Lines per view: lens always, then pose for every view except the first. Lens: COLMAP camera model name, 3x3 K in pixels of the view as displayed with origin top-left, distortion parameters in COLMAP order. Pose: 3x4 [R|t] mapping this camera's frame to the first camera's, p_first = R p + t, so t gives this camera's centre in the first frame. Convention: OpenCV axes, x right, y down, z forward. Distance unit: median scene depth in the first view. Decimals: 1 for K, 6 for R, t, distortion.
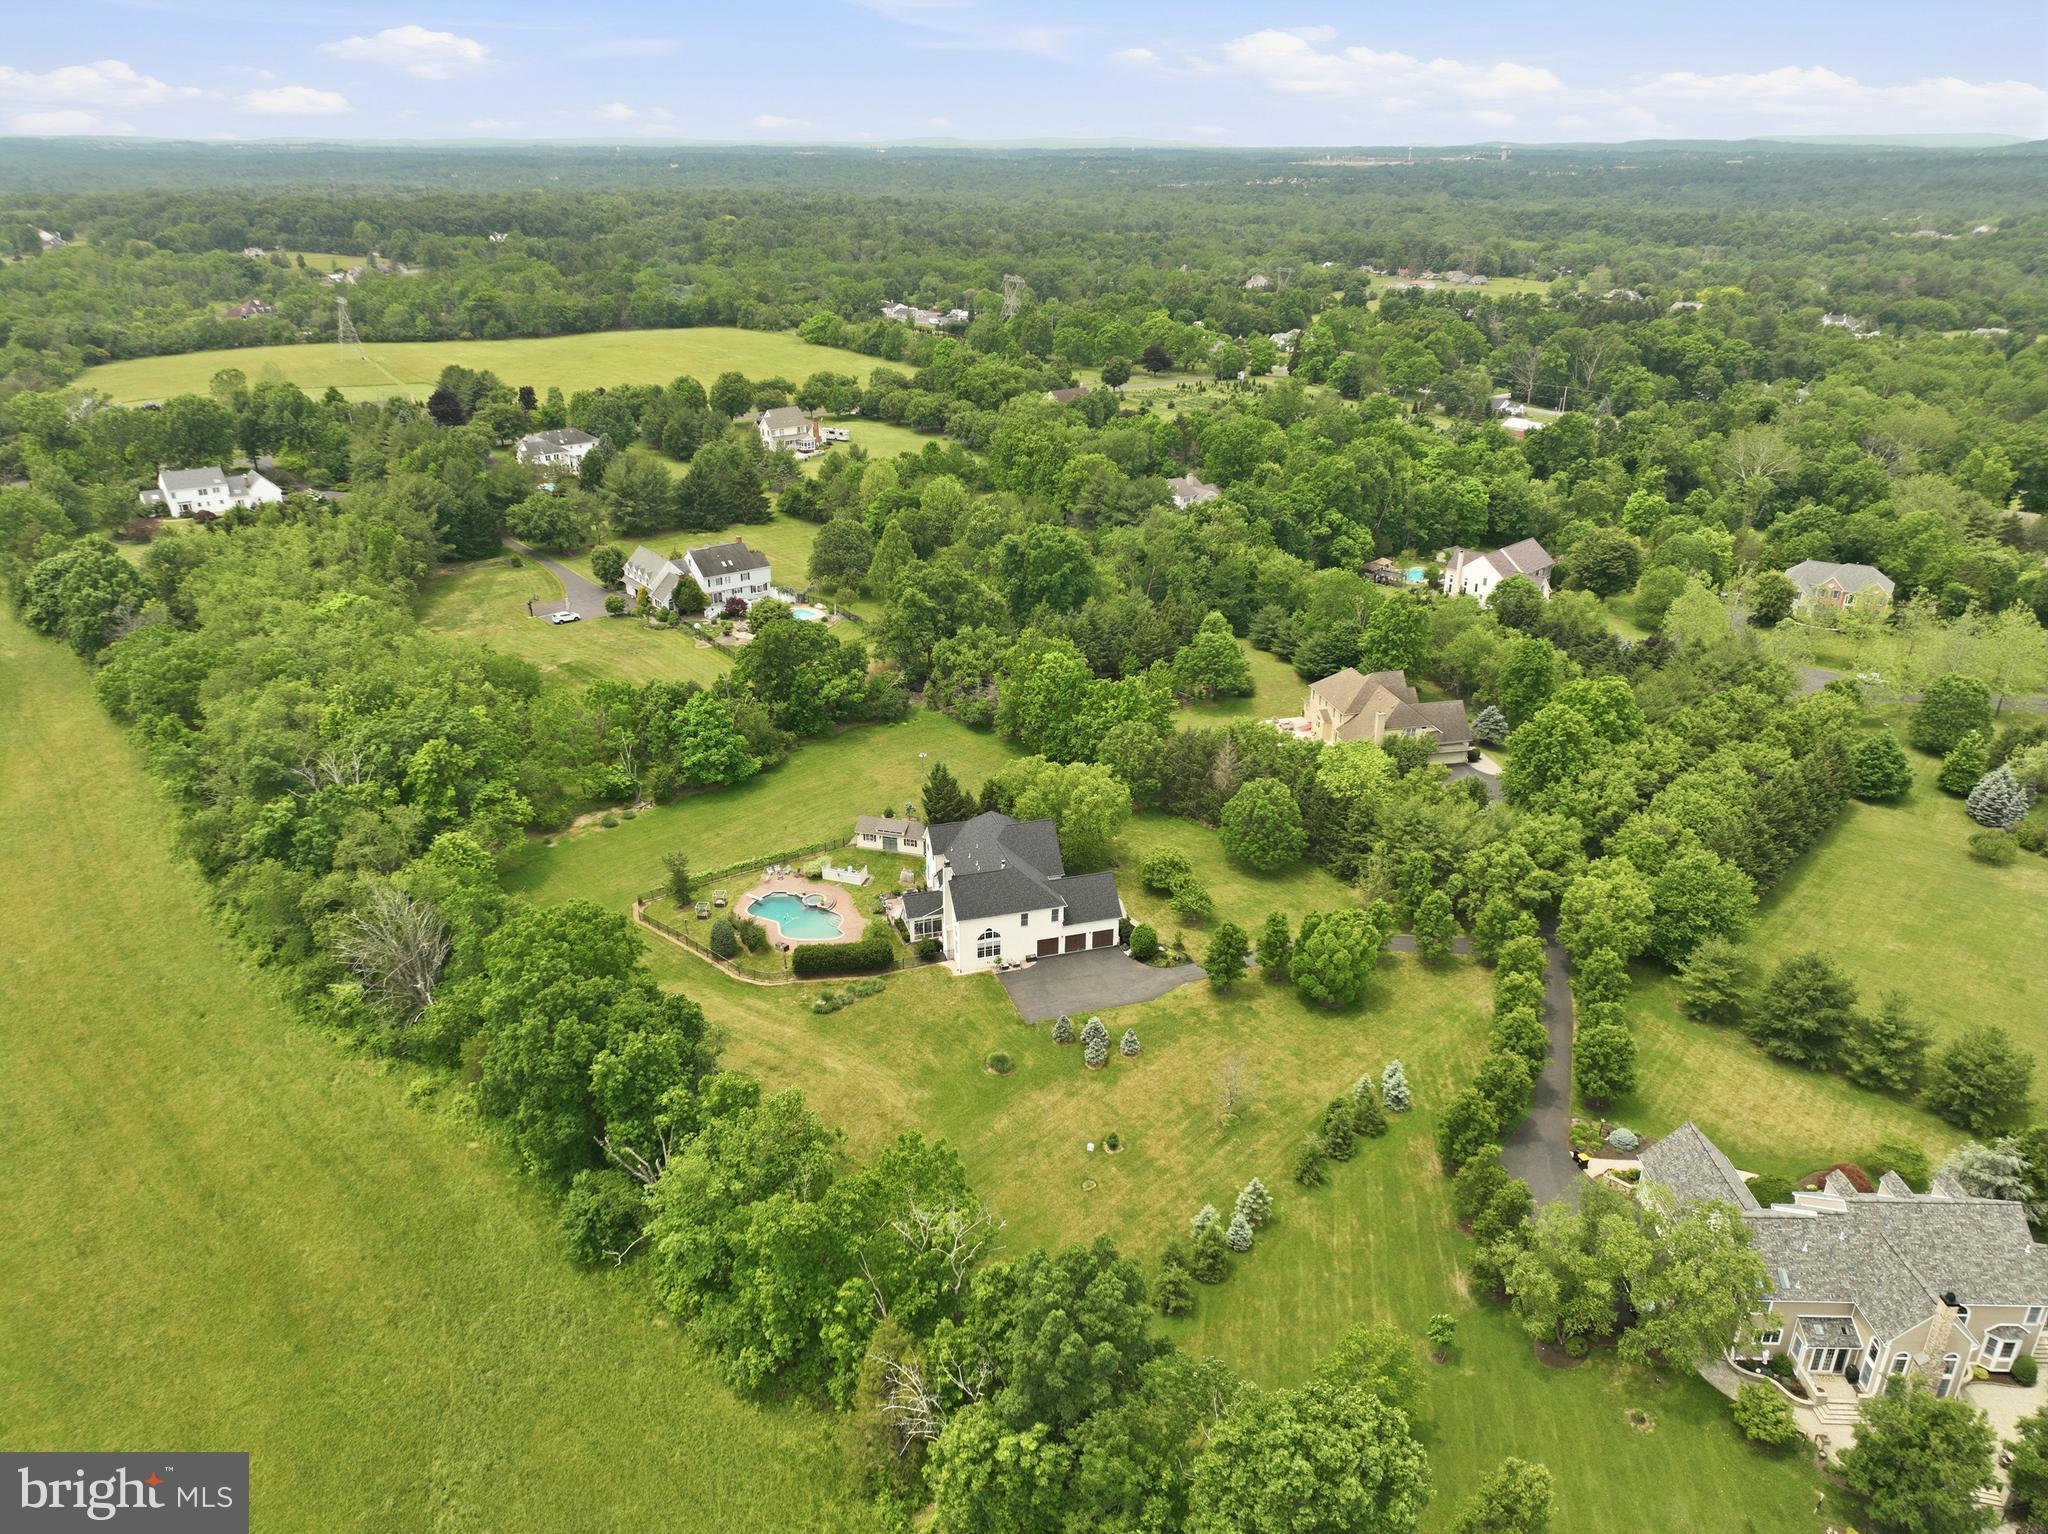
lens RADIAL K [[1440.8, 0, 1030.9], [0, 1440.8, 768.2], [0, 0, 1]] dist [-0.007015, 0.020409]
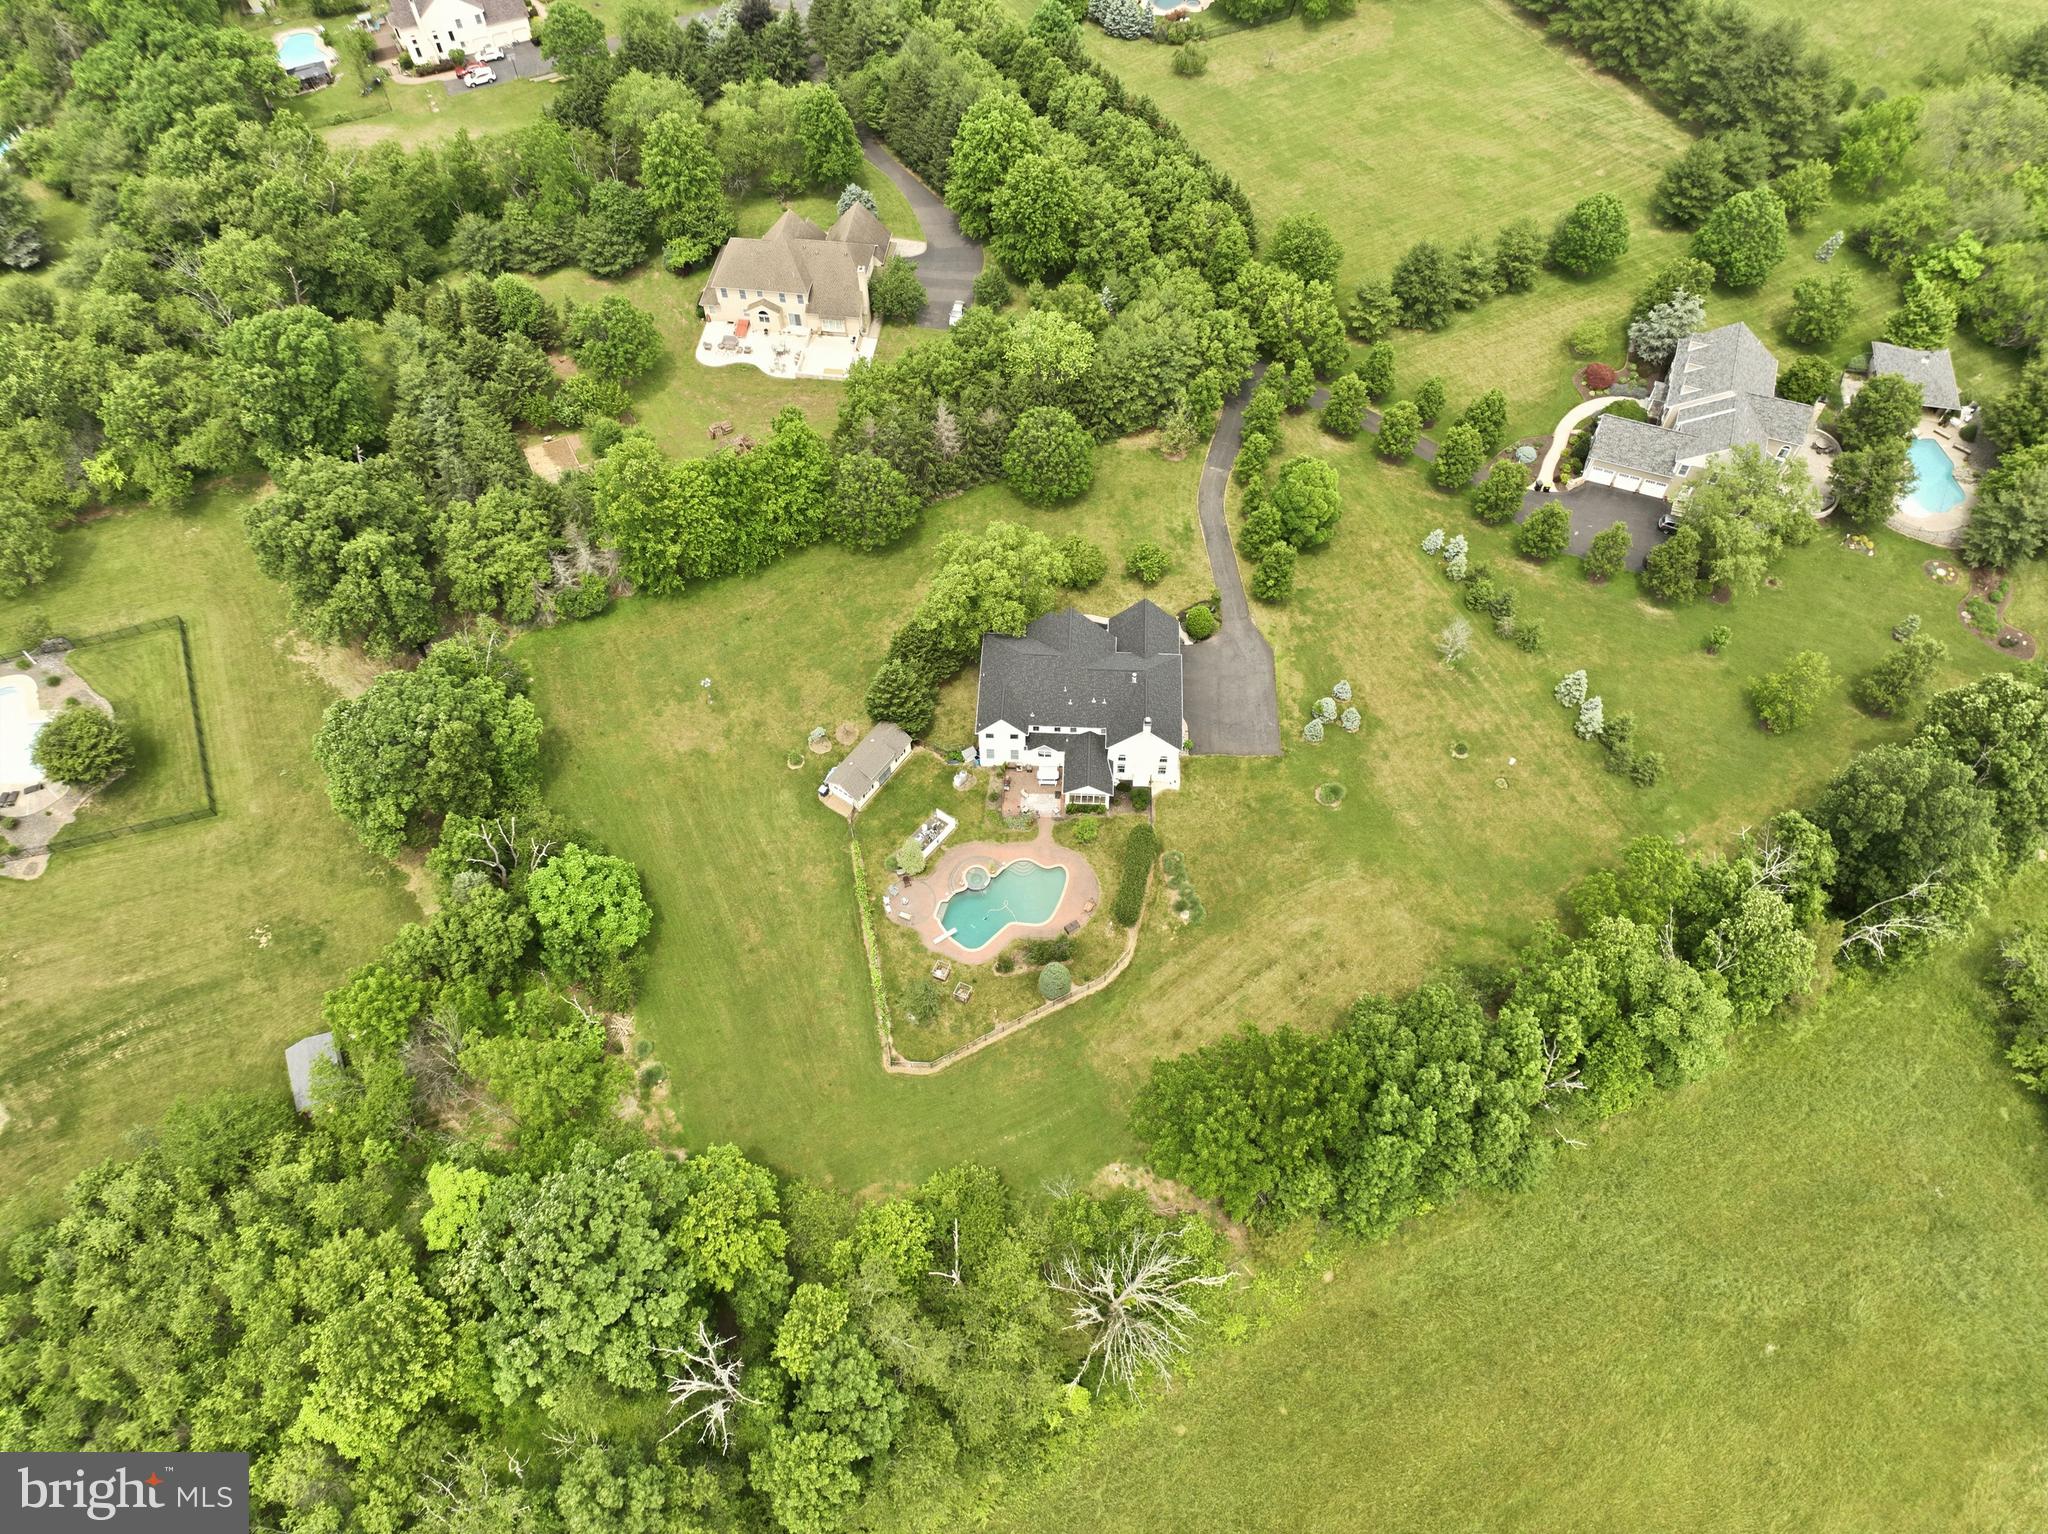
lens RADIAL K [[1440.8, 0, 1015.9], [0, 1440.8, 763.2], [0, 0, 1]] dist [-0.007015, 0.020409]
pose [[0.345383, -0.784672, 0.514782, -0.509165], [0.384902, 0.618721, 0.684861, -0.506983], [-0.855898, -0.038399, 0.515718, 0.522775]]
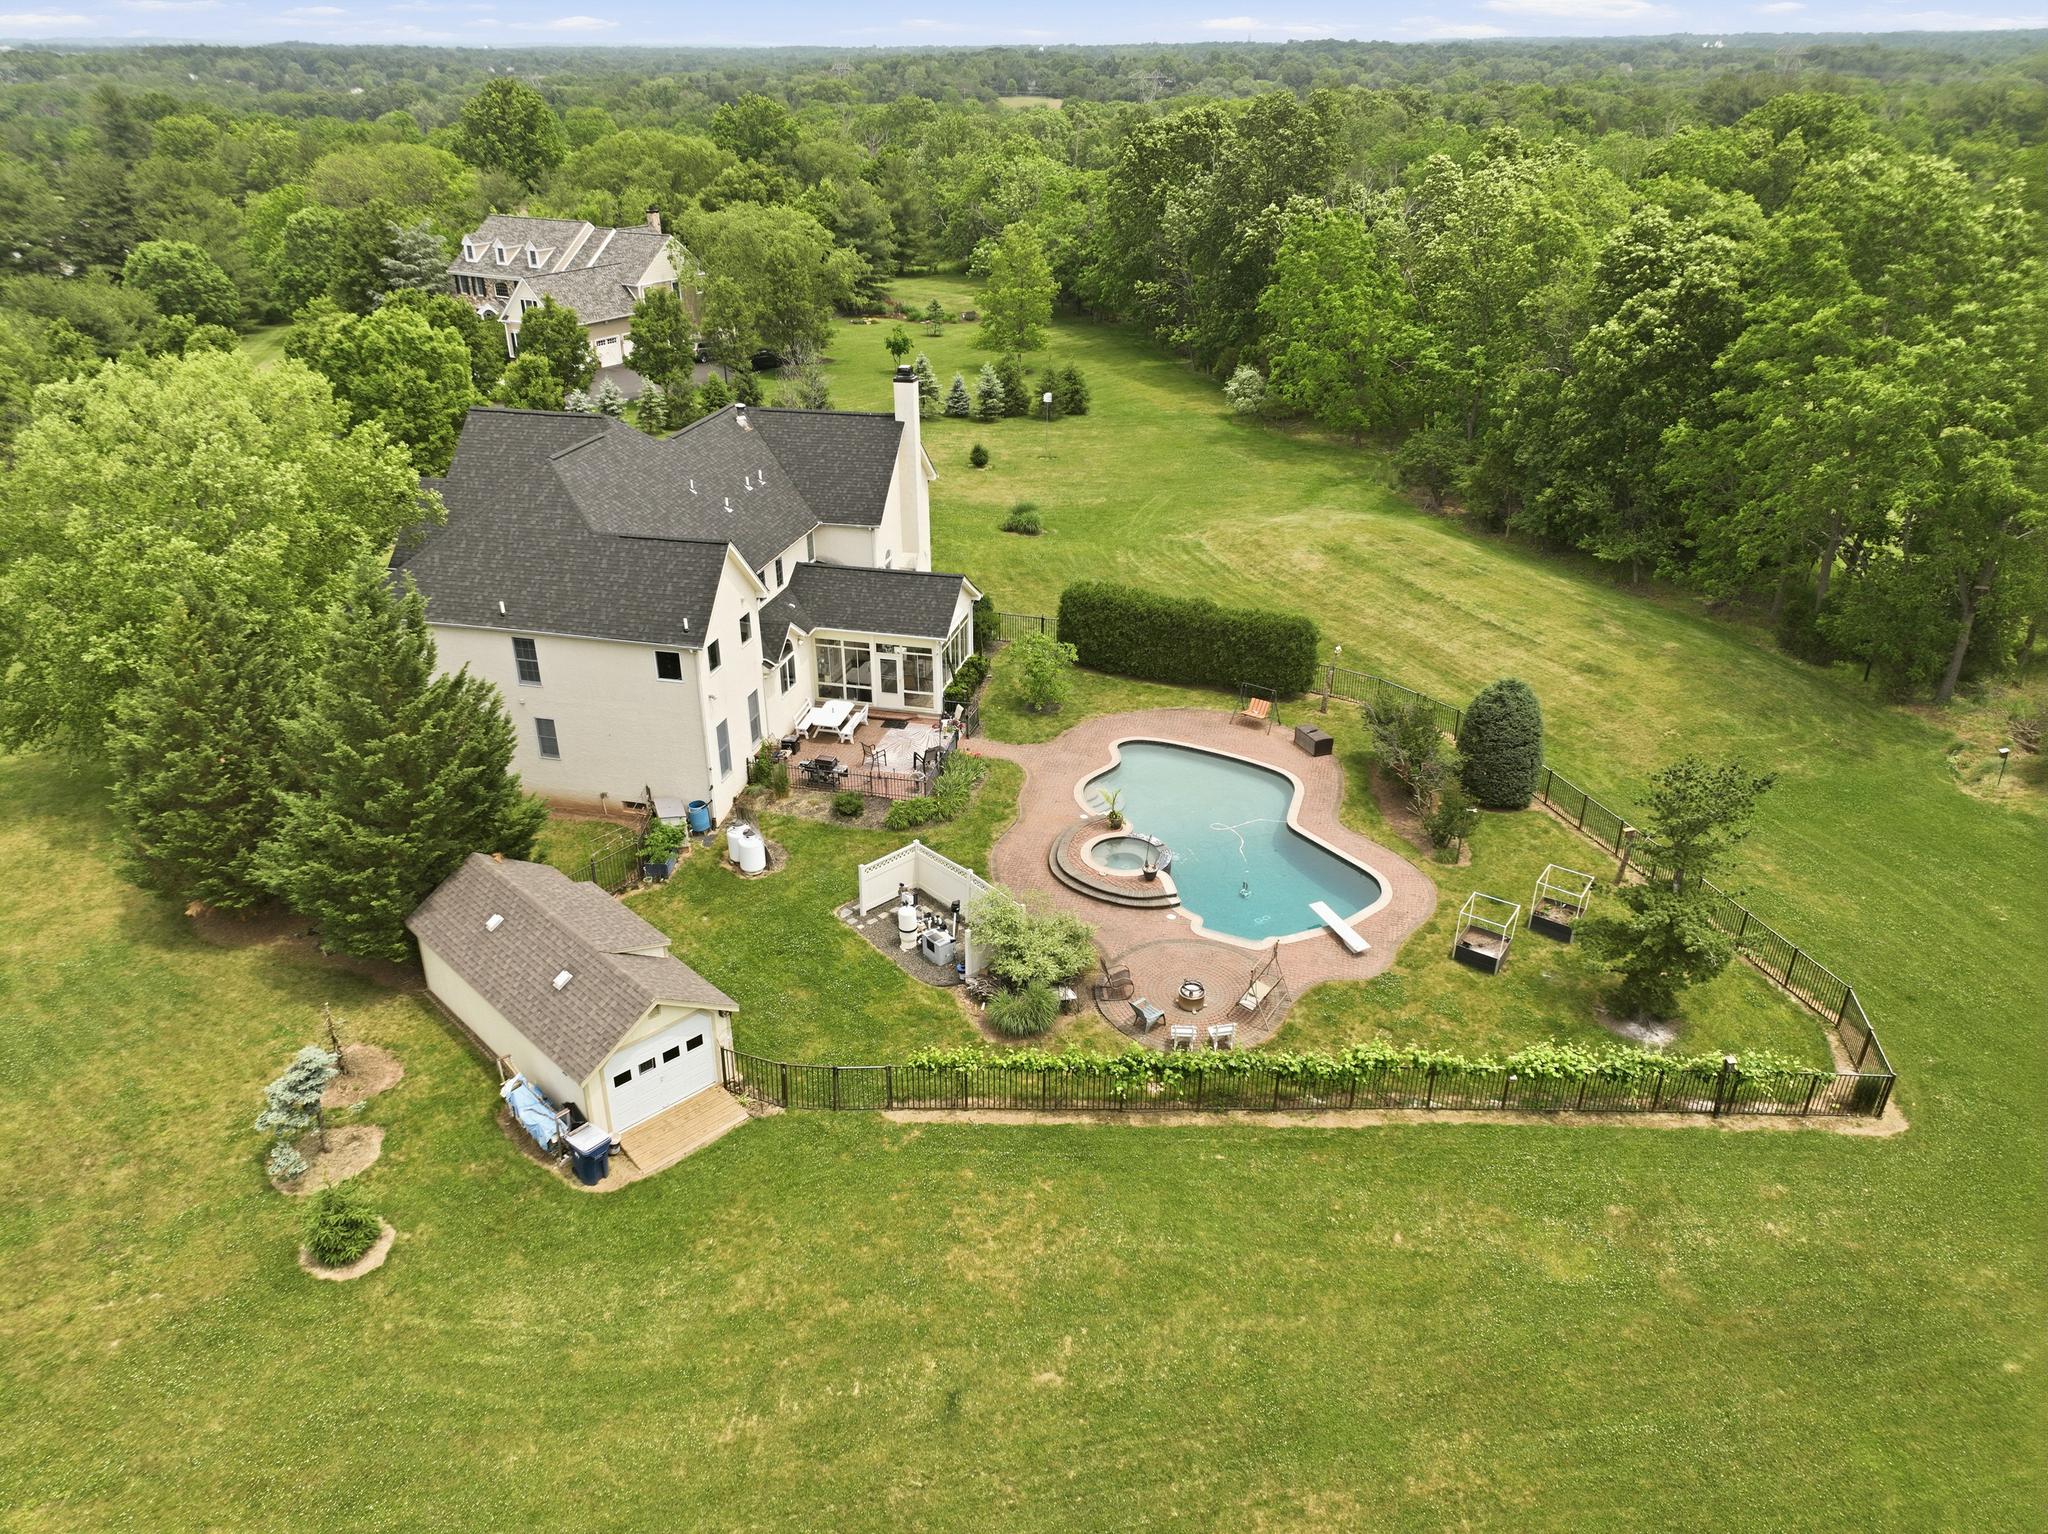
lens RADIAL K [[1440.8, 0, 1024.2], [0, 1440.8, 770.6], [0, 0, 1]] dist [-0.007015, 0.020409]
pose [[-0.855279, -0.230069, 0.464291, -0.244523], [0.212296, 0.661785, 0.719007, -0.109822], [-0.472682, 0.713519, -0.517168, 1.093874]]
